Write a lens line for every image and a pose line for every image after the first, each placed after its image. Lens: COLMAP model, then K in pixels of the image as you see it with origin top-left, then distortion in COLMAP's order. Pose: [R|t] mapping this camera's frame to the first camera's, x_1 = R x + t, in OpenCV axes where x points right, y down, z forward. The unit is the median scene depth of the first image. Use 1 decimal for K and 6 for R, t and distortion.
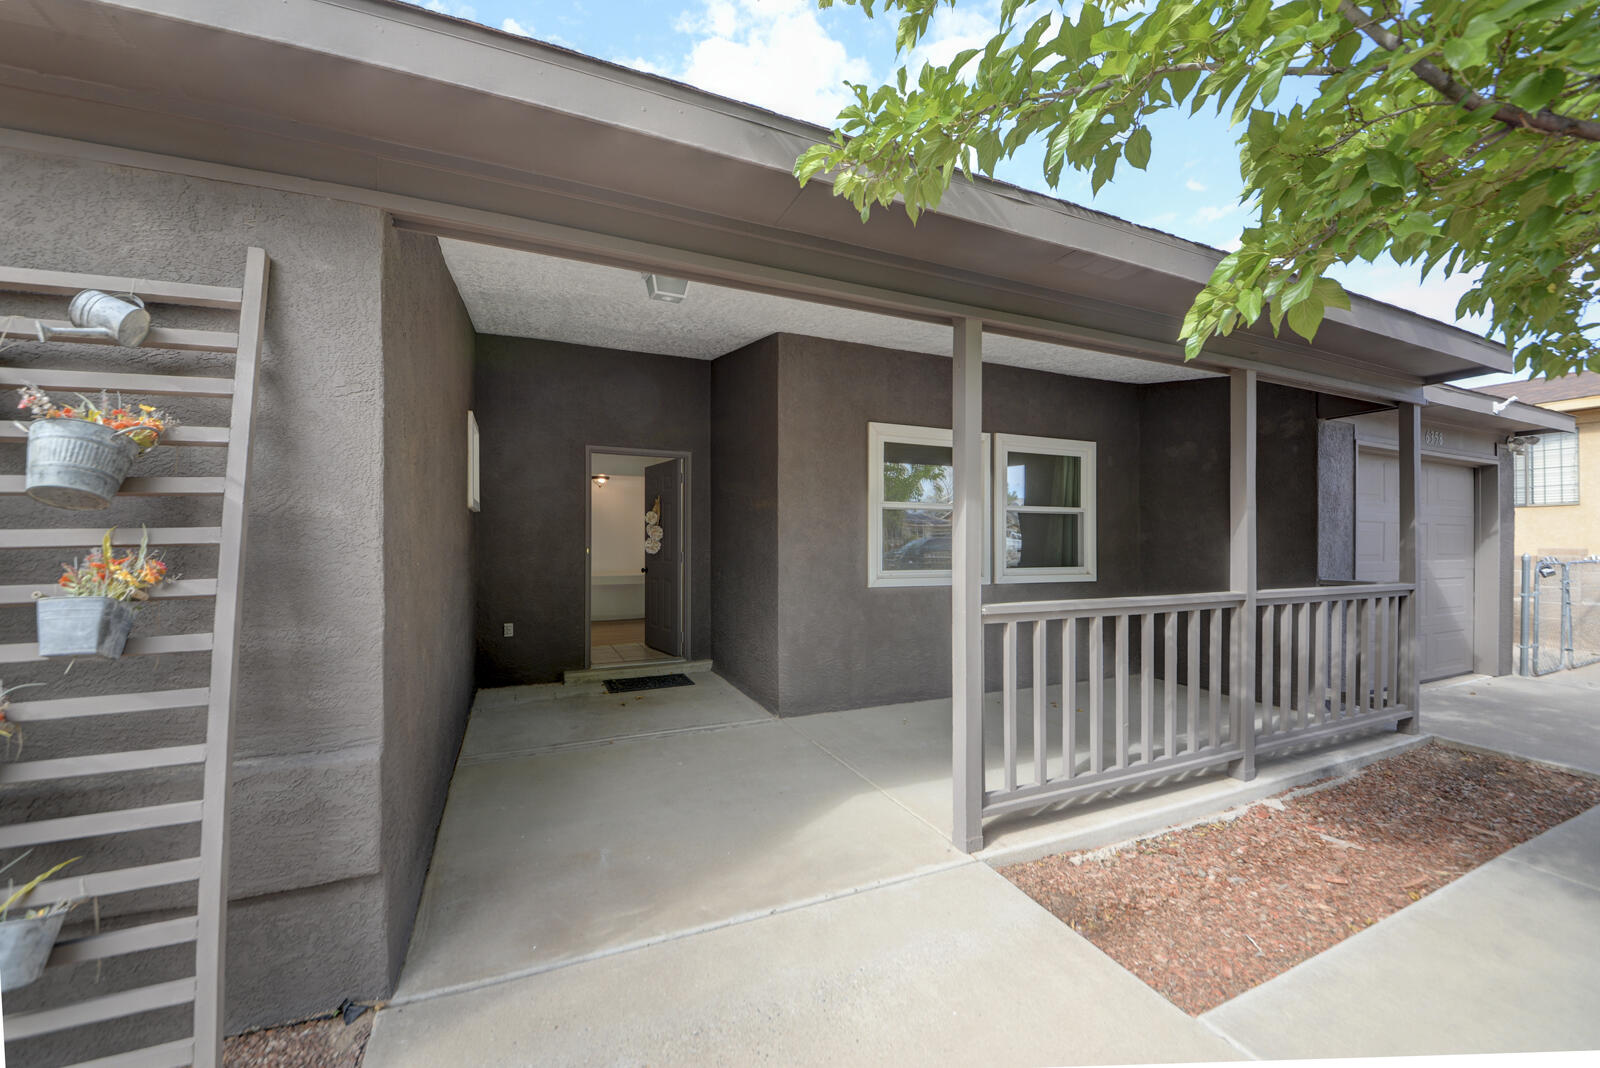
lens RADIAL K [[628.5, 0, 800.0], [0, 628.5, 534.0], [0, 0, 1]] dist [-0.000336, -0.000018]
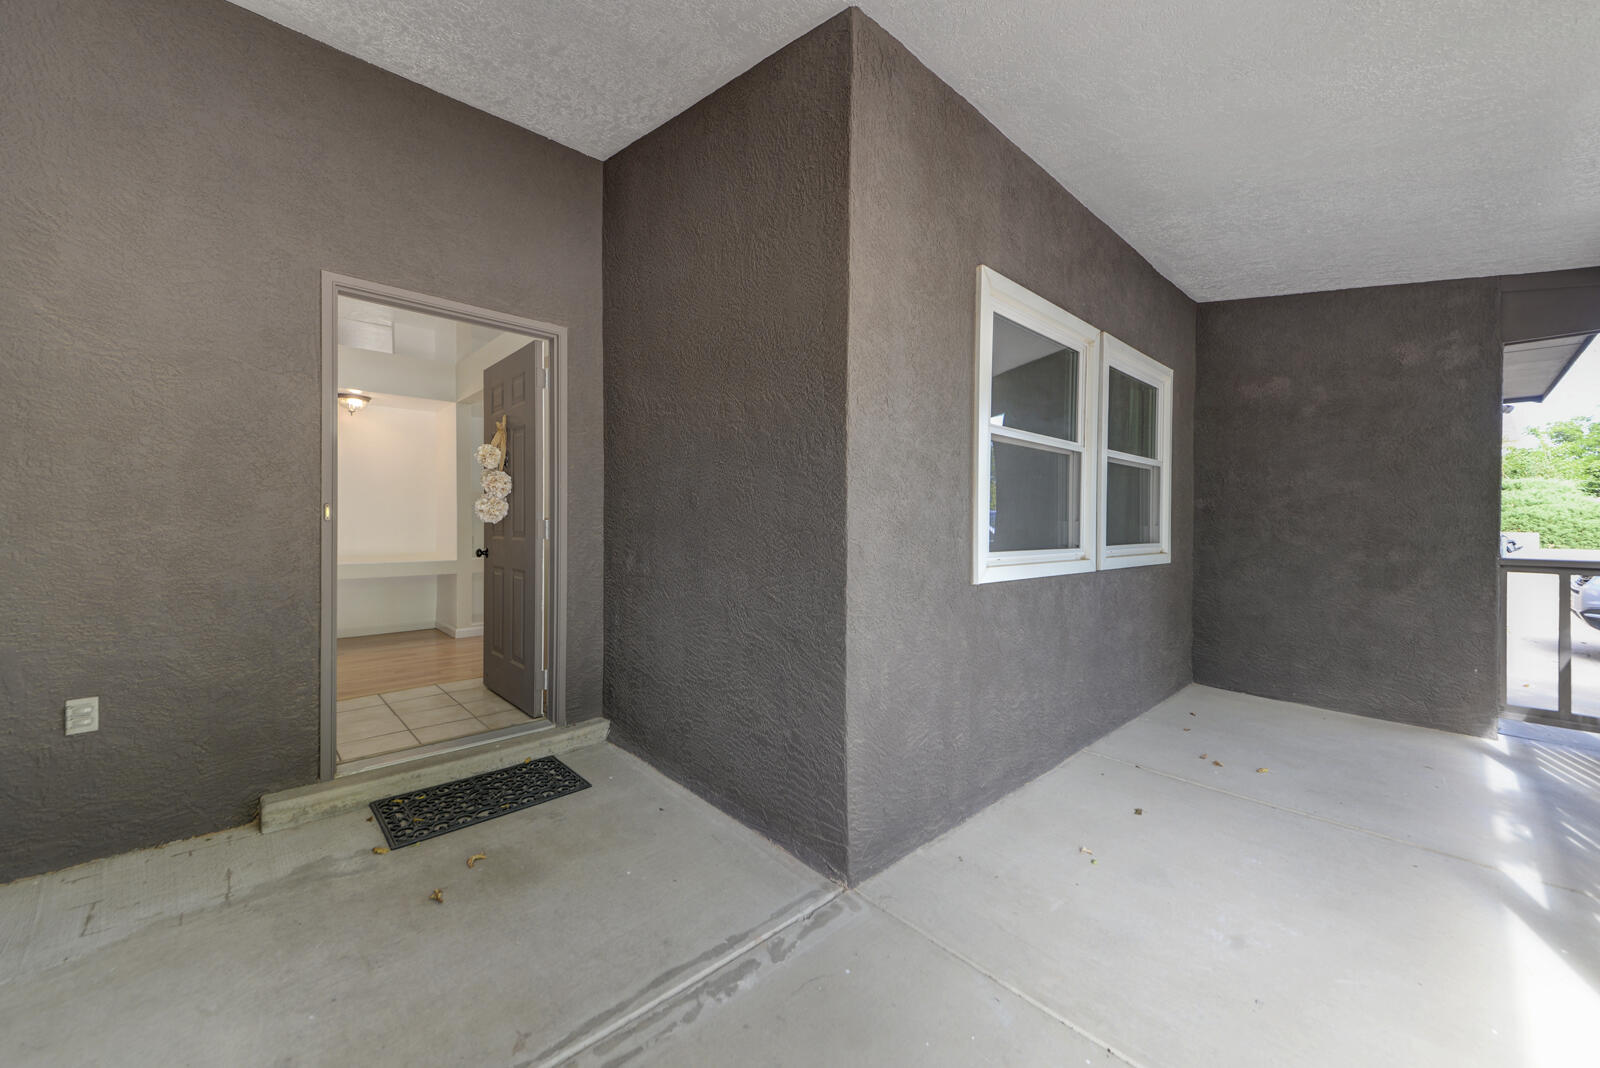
lens RADIAL K [[604.8, 0, 799.2], [0, 604.8, 525.5], [0, 0, 1]] dist [0.018852, -0.008768]
pose [[0.946175, 0.004537, 0.323624, -0.171568], [-0.011092, 0.999769, 0.018412, 0.025305], [-0.323466, -0.021010, 0.946006, 0.511231]]
